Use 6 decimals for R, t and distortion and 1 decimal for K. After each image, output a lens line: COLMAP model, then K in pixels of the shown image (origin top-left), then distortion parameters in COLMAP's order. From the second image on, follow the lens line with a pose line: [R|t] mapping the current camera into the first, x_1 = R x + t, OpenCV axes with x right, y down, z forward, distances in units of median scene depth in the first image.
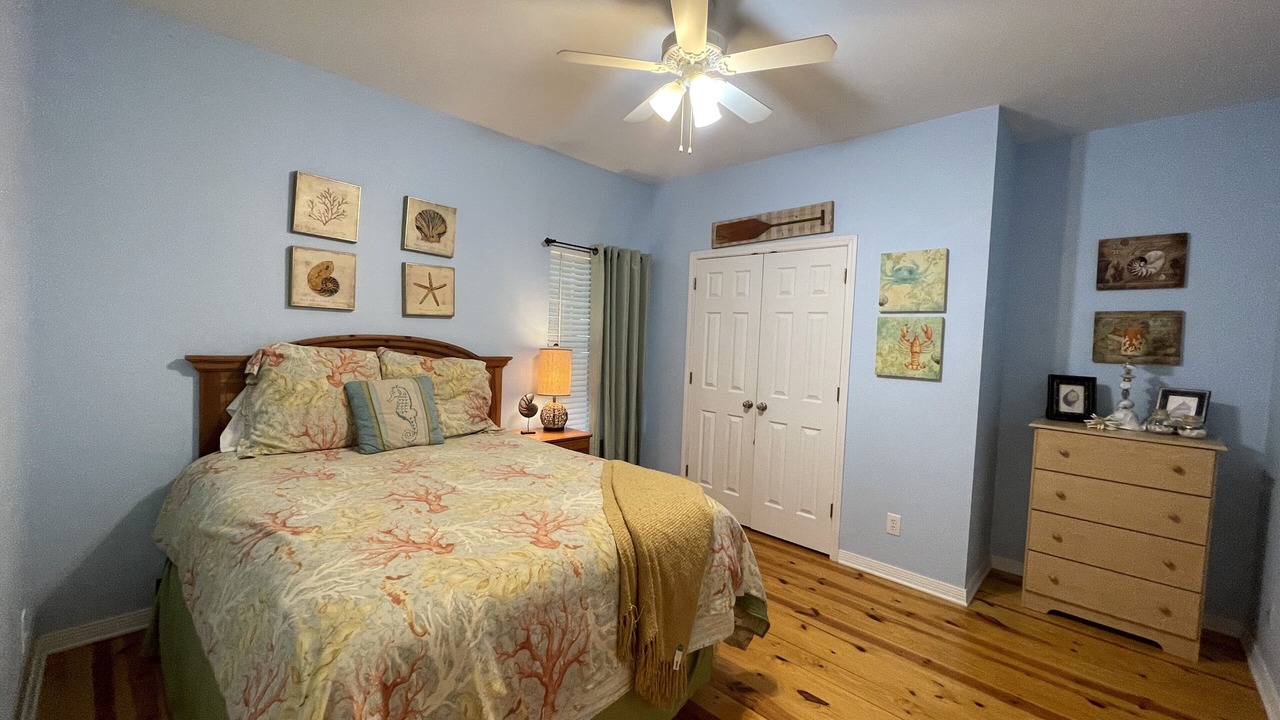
lens RADIAL K [[516.3, 0, 637.4], [0, 516.3, 358.2], [0, 0, 1]] dist [-0.002132, -0.000426]
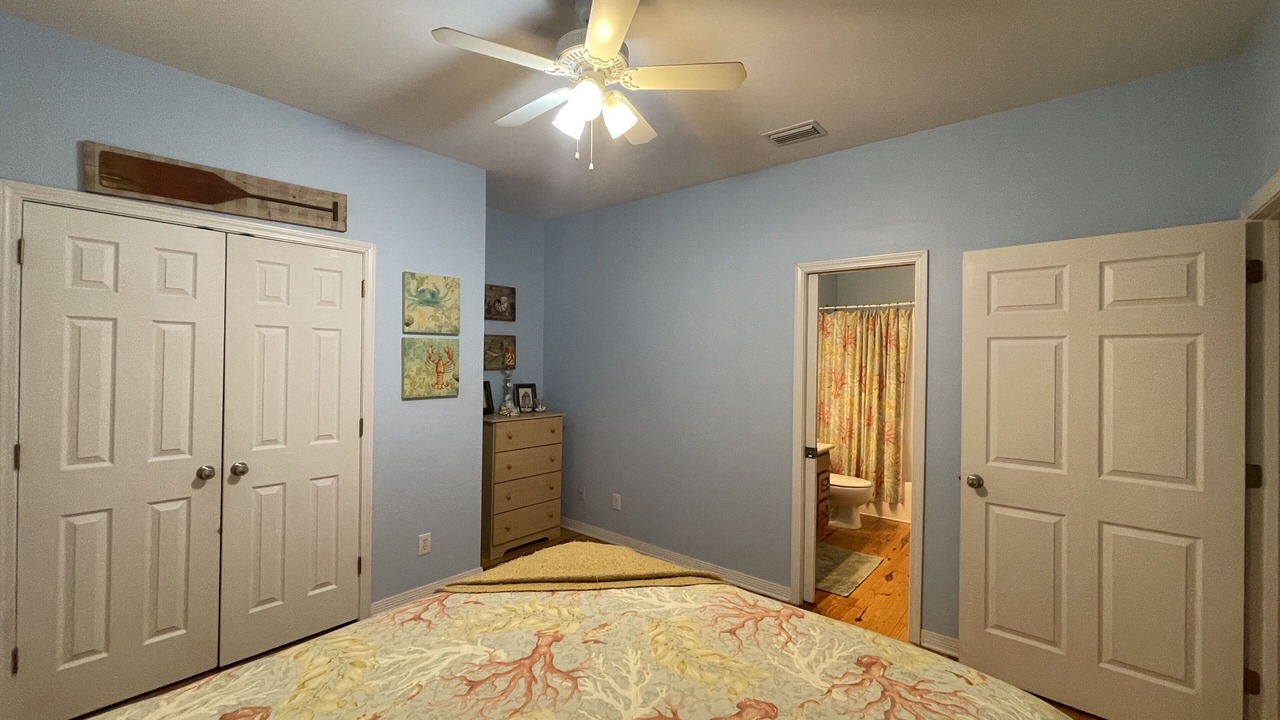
lens RADIAL K [[516.3, 0, 637.2], [0, 516.3, 357.2], [0, 0, 1]] dist [-0.002132, -0.000426]
pose [[-0.070075, -0.040485, 0.996720, -0.537015], [0.027097, 0.998730, 0.042472, -0.075599], [-0.997174, 0.029984, -0.068889, 0.665812]]
